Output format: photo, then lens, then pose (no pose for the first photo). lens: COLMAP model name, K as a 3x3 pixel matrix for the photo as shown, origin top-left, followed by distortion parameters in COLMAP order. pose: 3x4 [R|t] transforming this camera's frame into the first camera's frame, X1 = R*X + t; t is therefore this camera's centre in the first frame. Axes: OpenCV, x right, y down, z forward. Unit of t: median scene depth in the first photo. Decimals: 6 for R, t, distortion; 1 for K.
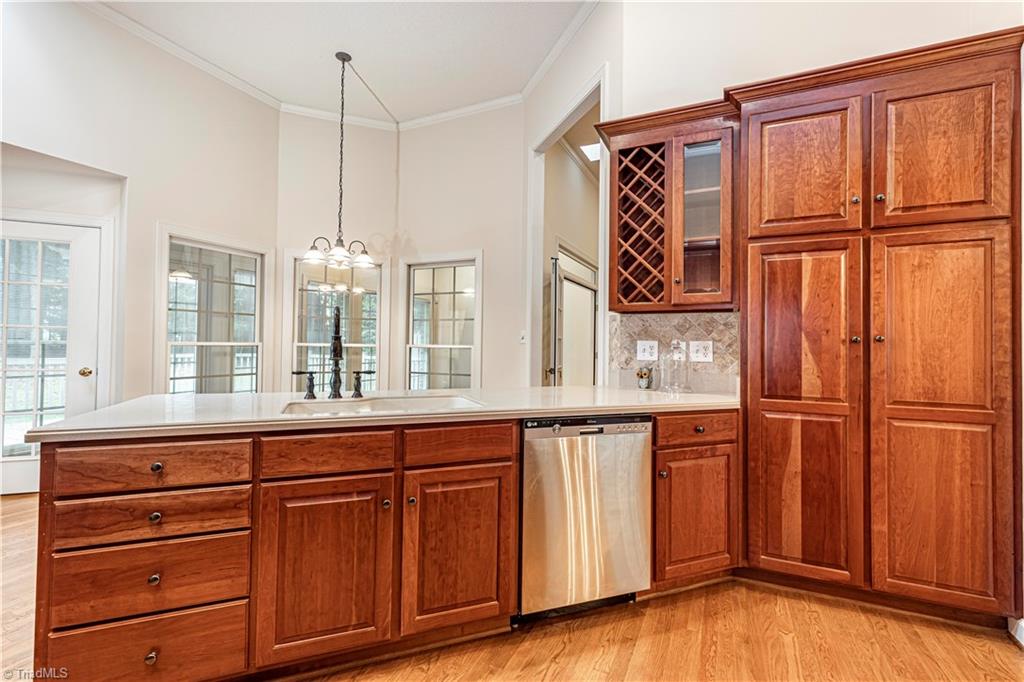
lens RADIAL K [[458.3, 0, 499.0], [0, 458.3, 340.8], [0, 0, 1]] dist [0.005064, 0.000110]
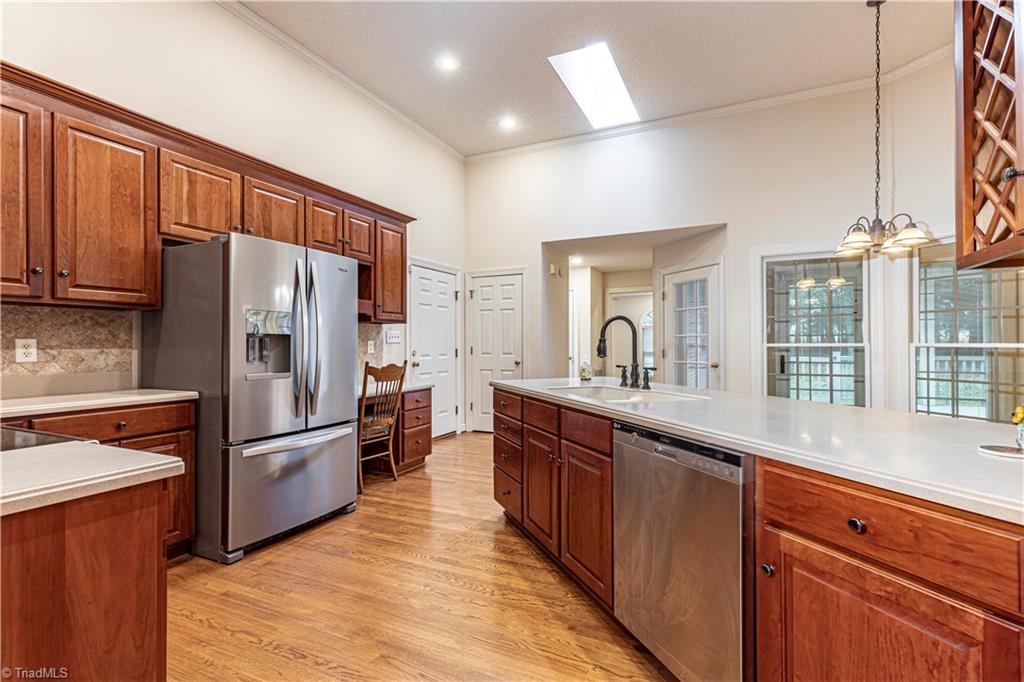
lens RADIAL K [[447.8, 0, 538.7], [0, 447.8, 342.9], [0, 0, 1]] dist [0.000354, 0.000086]
pose [[0.065063, -0.016724, -0.997741, 0.714206], [0.016487, 0.999741, -0.015683, 0.013504], [0.997745, -0.015430, 0.065322, 0.549562]]
